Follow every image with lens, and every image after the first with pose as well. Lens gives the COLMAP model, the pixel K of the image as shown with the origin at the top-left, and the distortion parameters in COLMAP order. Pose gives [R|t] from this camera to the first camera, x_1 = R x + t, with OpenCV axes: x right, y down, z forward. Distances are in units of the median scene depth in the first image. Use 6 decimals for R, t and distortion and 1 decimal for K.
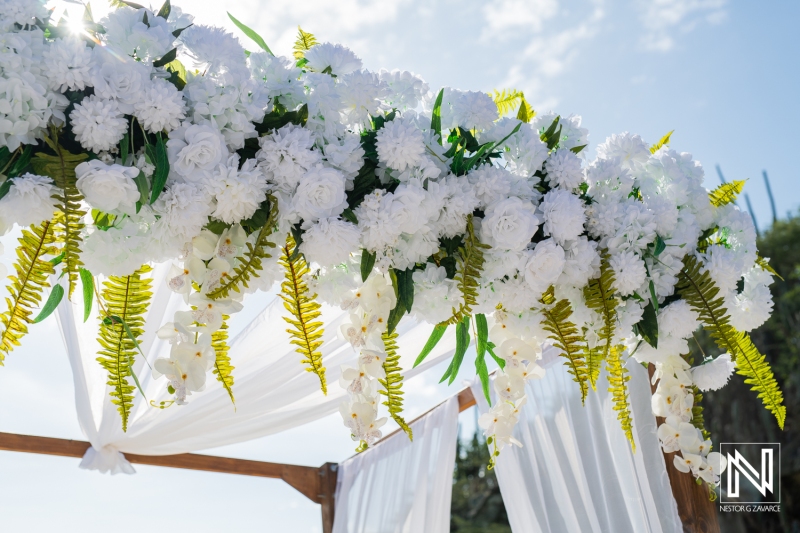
lens RADIAL K [[1092.1, 0, 400.0], [0, 1092.1, 266.5], [0, 0, 1]] dist [-0.009247, 0.011837]
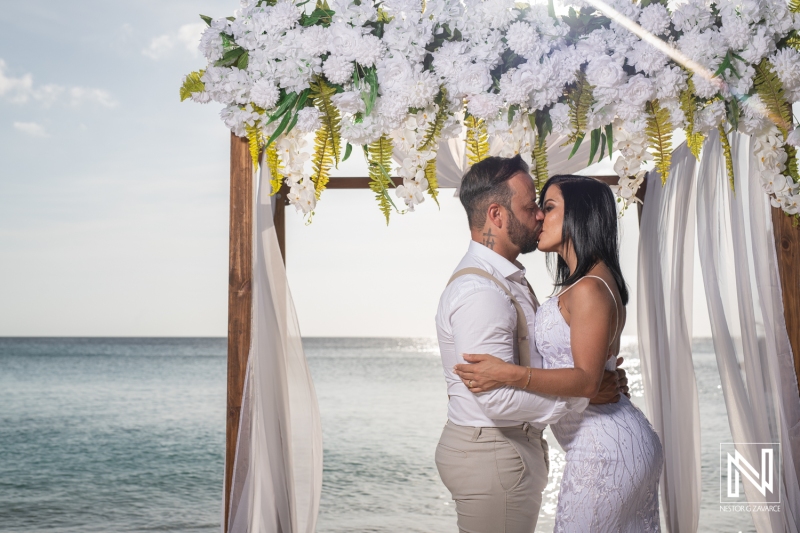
lens RADIAL K [[1092.1, 0, 400.0], [0, 1092.1, 266.5], [0, 0, 1]] dist [-0.009247, 0.011837]
pose [[0.883916, -0.034391, -0.466380, 0.587758], [0.185609, 0.941176, 0.282376, -0.284789], [0.429234, -0.336161, 0.838304, -0.532831]]
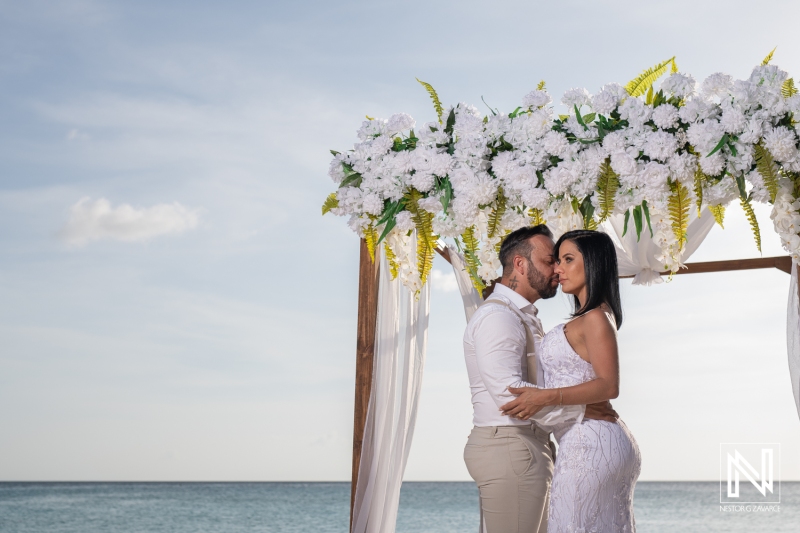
lens RADIAL K [[1092.1, 0, 400.0], [0, 1092.1, 266.5], [0, 0, 1]] dist [-0.009247, 0.011837]
pose [[0.665072, -0.144859, -0.732595, 1.285822], [0.297077, 0.951362, 0.081579, -0.146610], [0.685146, -0.271894, 0.675758, -0.642125]]
